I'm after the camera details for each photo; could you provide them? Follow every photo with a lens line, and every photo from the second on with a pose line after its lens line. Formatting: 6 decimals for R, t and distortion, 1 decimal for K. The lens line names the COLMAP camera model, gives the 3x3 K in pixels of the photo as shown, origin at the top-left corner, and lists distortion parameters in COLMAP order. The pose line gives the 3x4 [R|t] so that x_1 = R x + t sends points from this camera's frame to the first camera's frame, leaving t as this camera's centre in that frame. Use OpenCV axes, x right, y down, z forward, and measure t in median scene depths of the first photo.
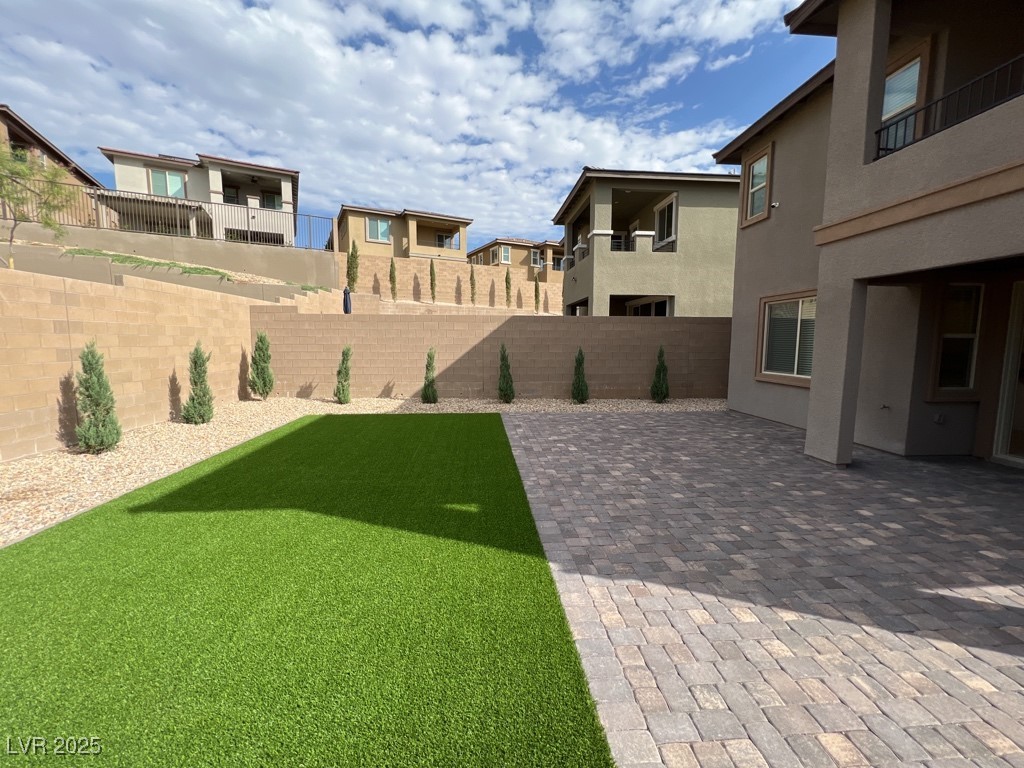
lens RADIAL K [[408.8, 0, 509.1], [0, 408.8, 381.6], [0, 0, 1]] dist [-0.001583, 0.000818]
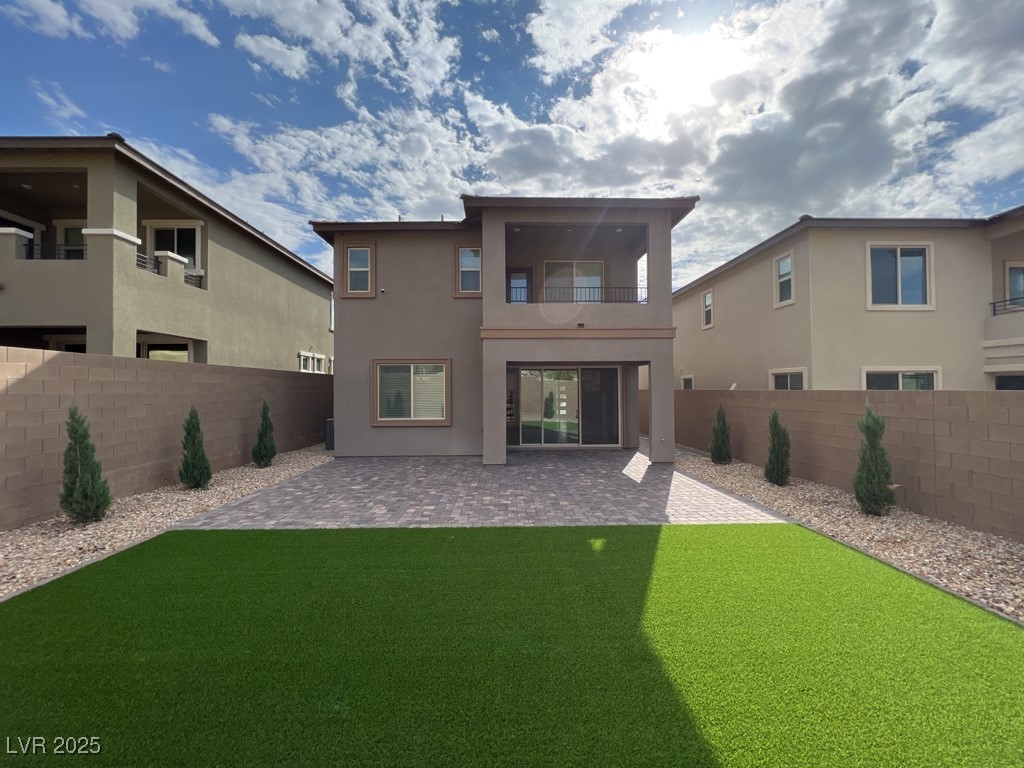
lens RADIAL K [[408.8, 0, 509.1], [0, 408.8, 381.6], [0, 0, 1]] dist [-0.001583, 0.000818]
pose [[0.058947, 0.014460, 0.998156, -0.926825], [0.103596, 0.994408, -0.020524, -0.109105], [-0.992871, 0.104615, 0.057119, 0.817881]]
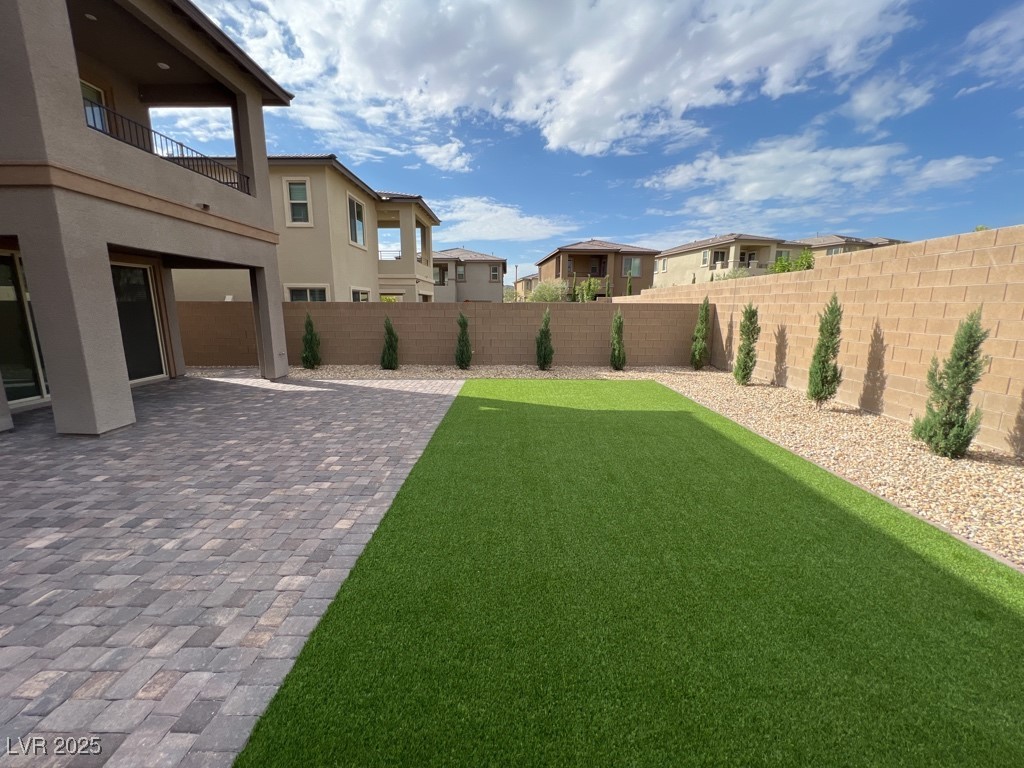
lens RADIAL K [[408.8, 0, 509.1], [0, 408.8, 381.6], [0, 0, 1]] dist [-0.001583, 0.000818]
pose [[-0.996246, -0.025024, 0.082867, -0.234335], [-0.000877, 0.960172, 0.279407, -0.186772], [-0.086559, 0.278286, -0.956590, 1.831947]]
